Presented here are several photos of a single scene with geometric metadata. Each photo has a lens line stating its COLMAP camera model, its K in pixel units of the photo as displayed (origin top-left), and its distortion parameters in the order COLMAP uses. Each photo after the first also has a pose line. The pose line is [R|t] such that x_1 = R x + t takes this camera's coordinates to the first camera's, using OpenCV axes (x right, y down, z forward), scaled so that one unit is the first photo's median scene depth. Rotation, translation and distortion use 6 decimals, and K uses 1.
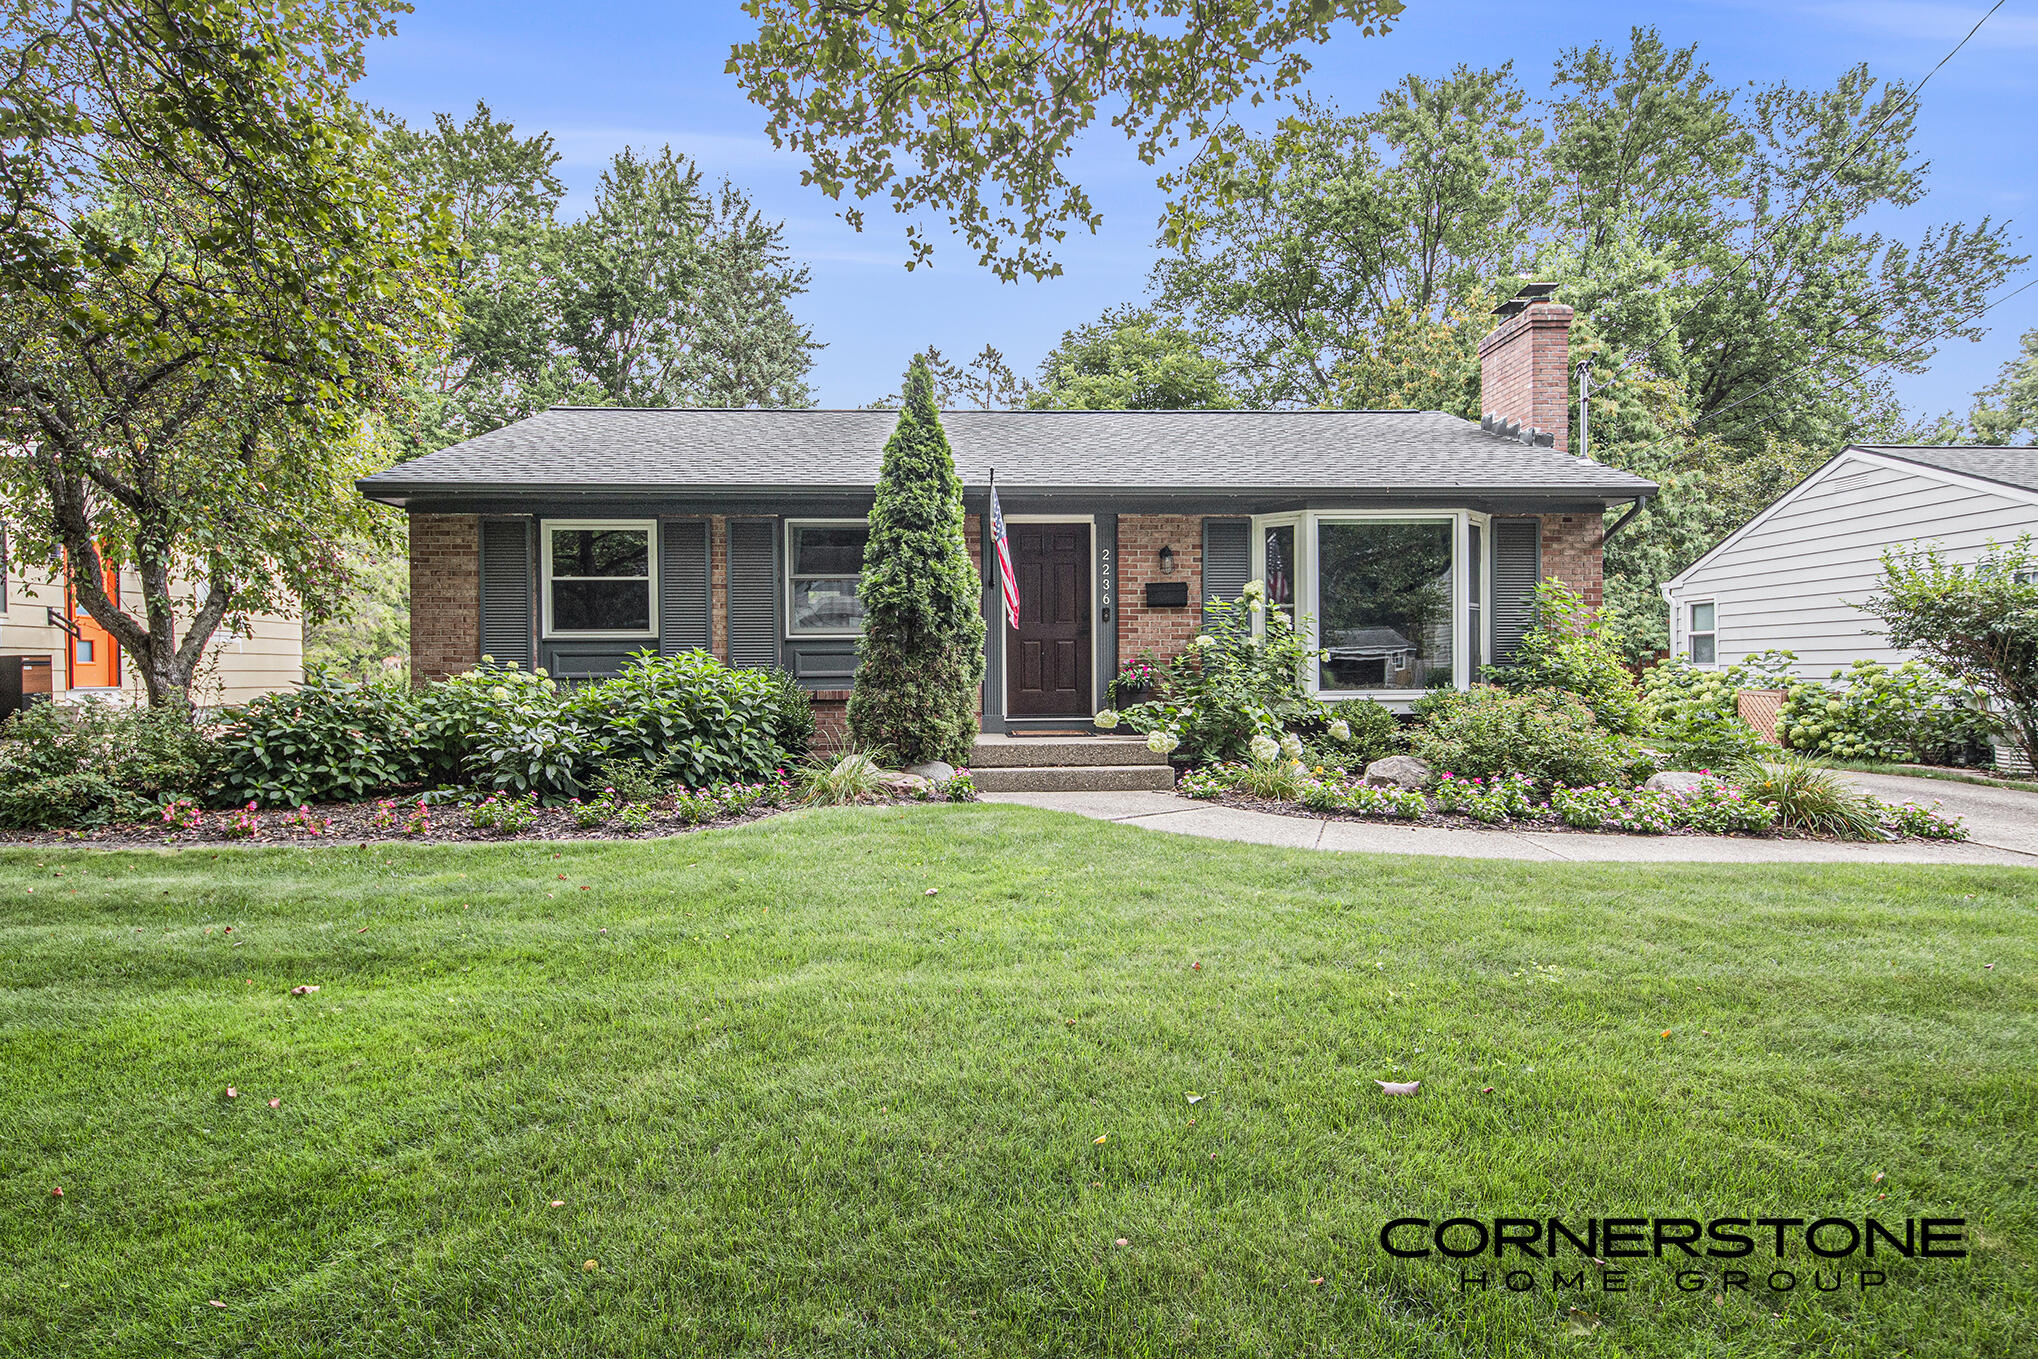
lens RADIAL K [[1121.1, 0, 1035.1], [0, 1121.1, 672.0], [0, 0, 1]] dist [0.014277, -0.000235]
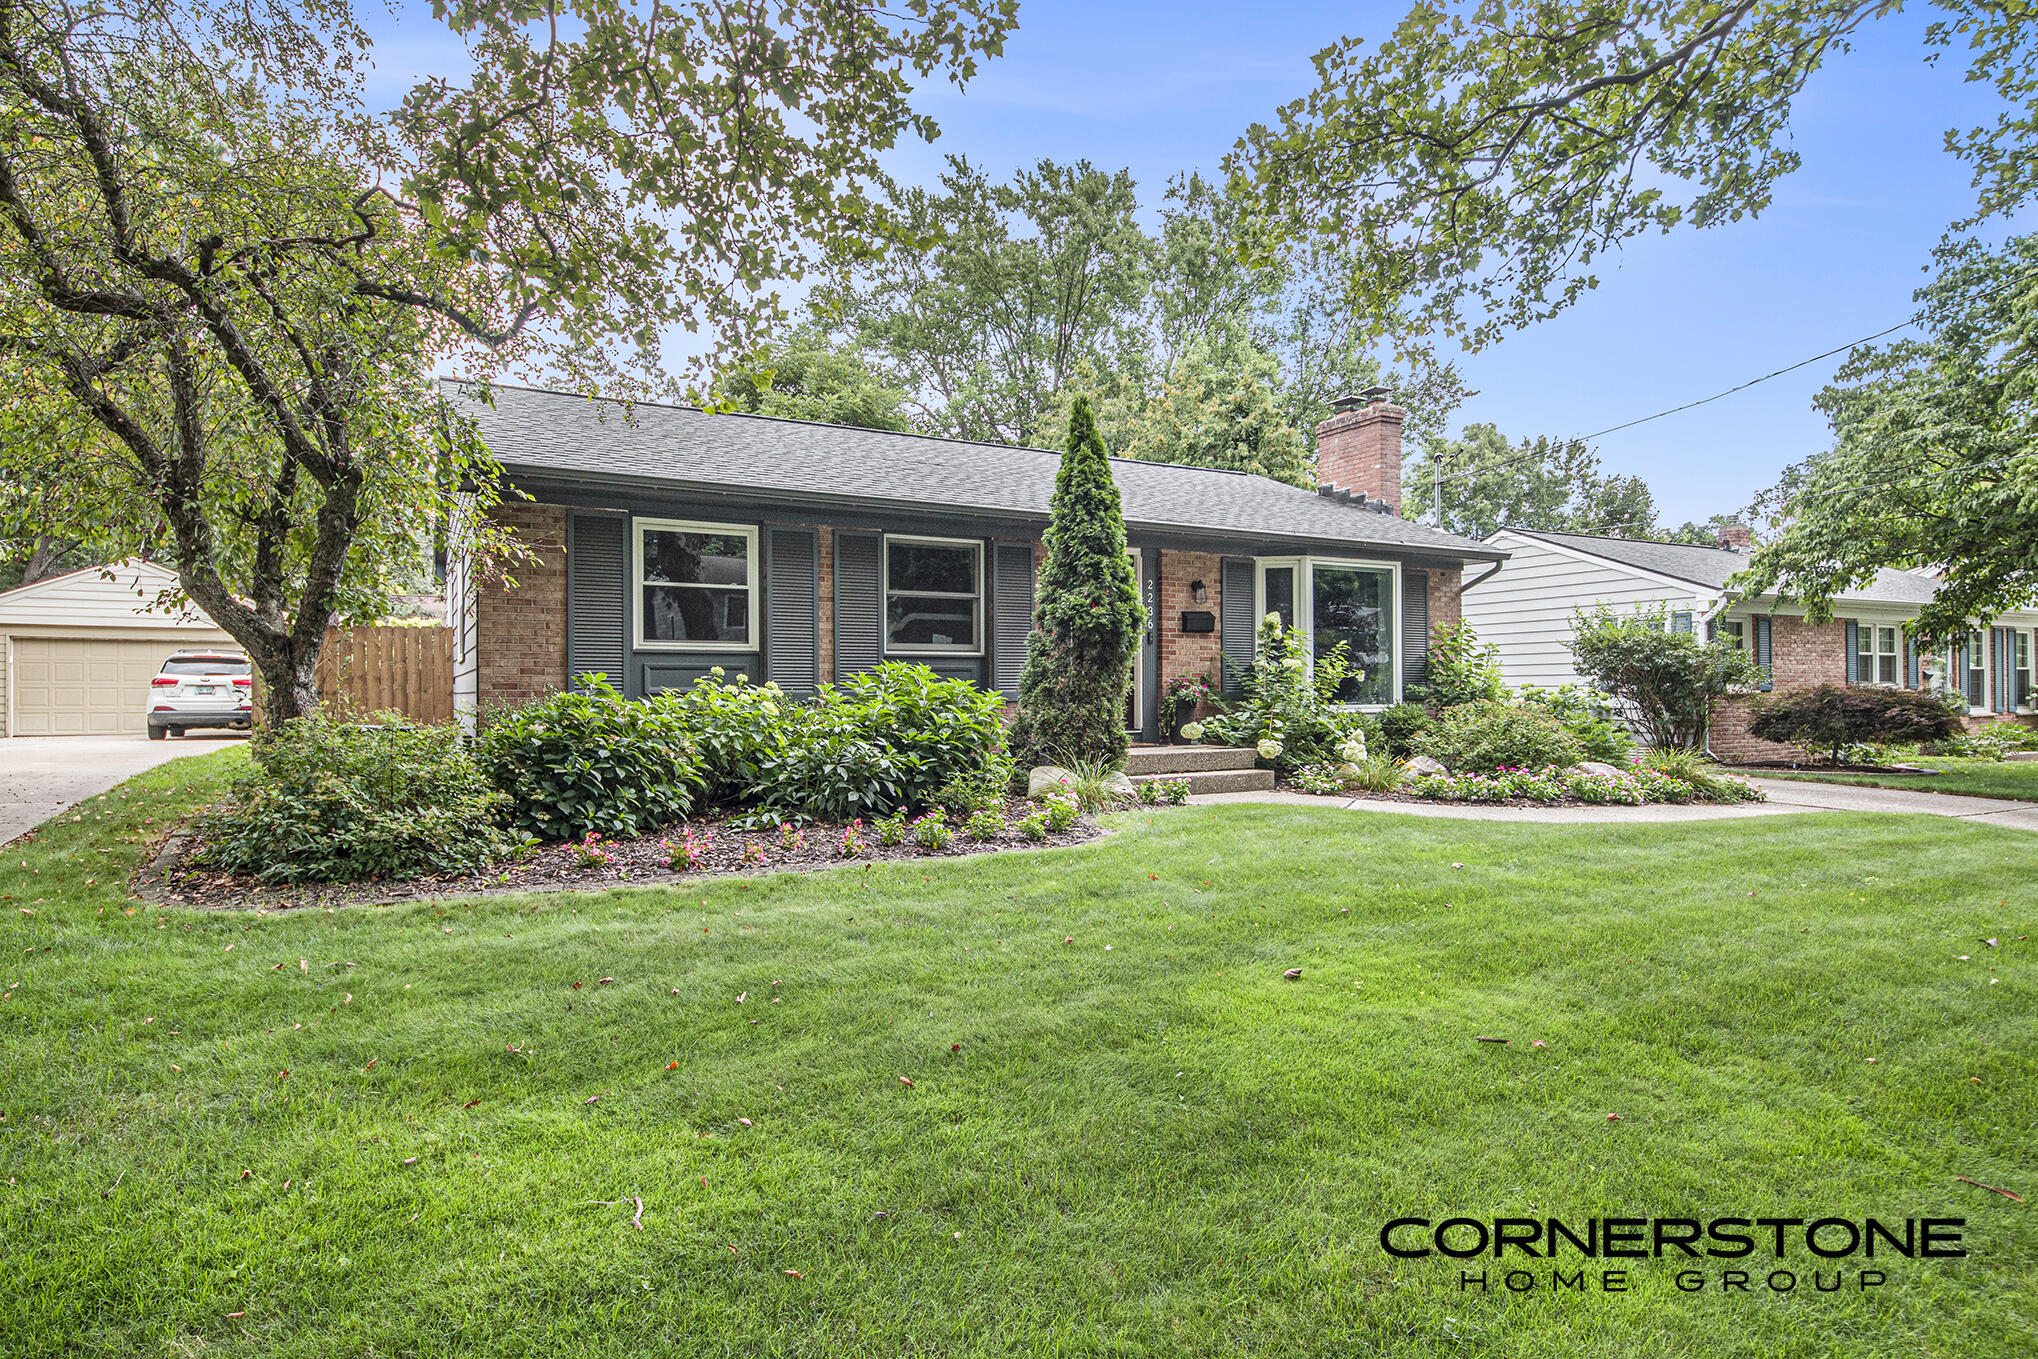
lens RADIAL K [[1121.1, 0, 1035.1], [0, 1121.1, 672.0], [0, 0, 1]] dist [0.014277, -0.000235]
pose [[0.893352, 0.011374, 0.449214, -0.545767], [-0.002178, 0.999777, -0.020984, 0.006532], [-0.449352, 0.017768, 0.893178, 0.053354]]
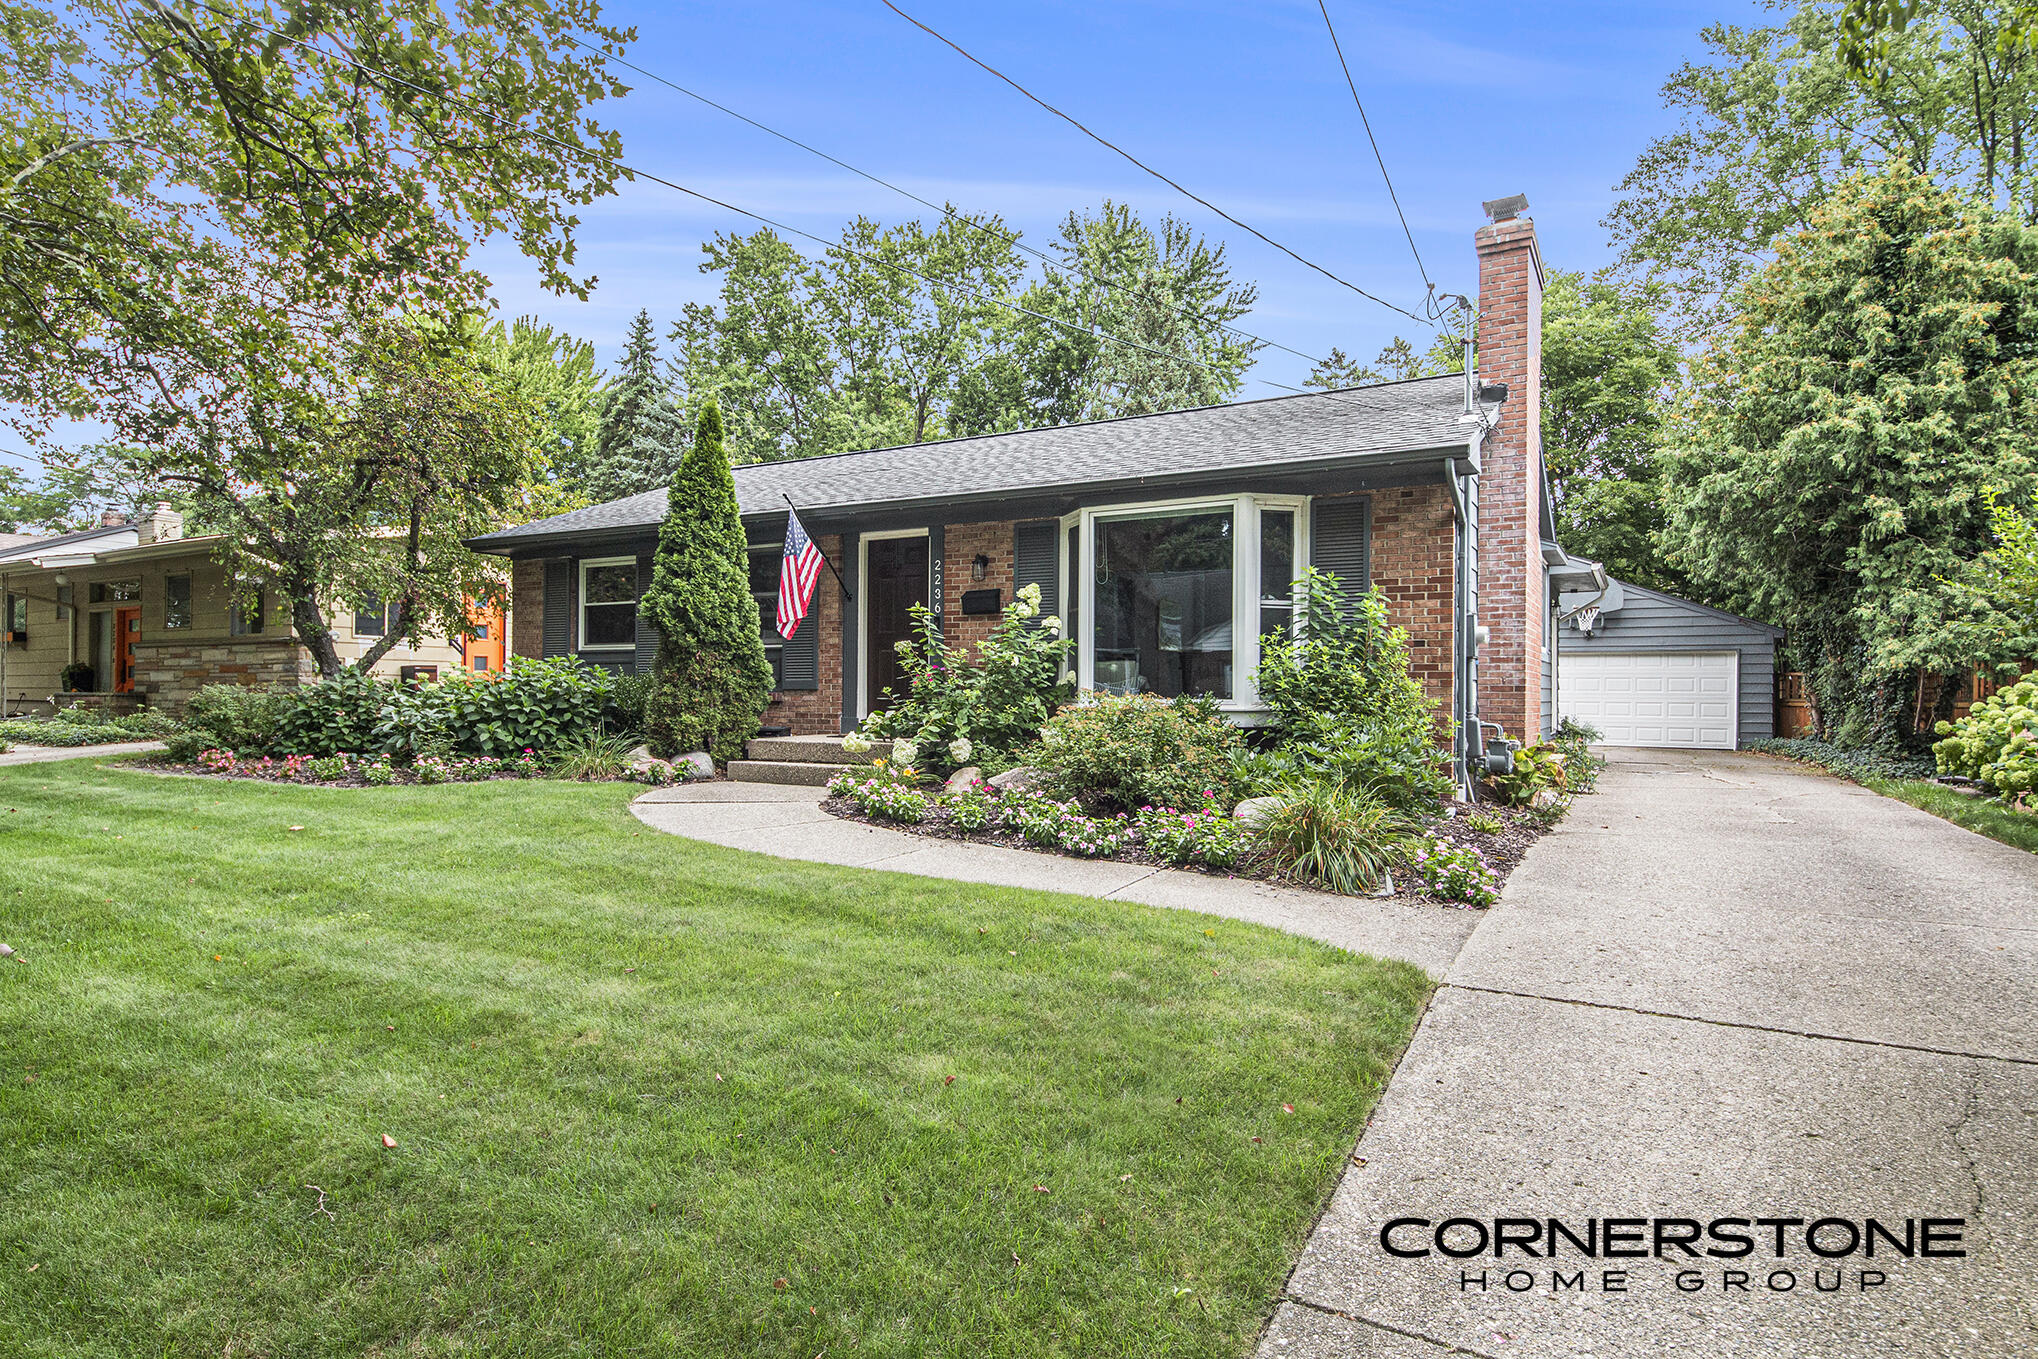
lens RADIAL K [[1132.8, 0, 1019.0], [0, 1132.8, 679.5], [0, 0, 1]] dist [0.001814, -0.000092]
pose [[0.839232, 0.005505, -0.543746, 0.699700], [-0.012759, 0.999873, -0.009568, 0.009787], [0.543624, 0.014968, 0.839195, 0.168671]]
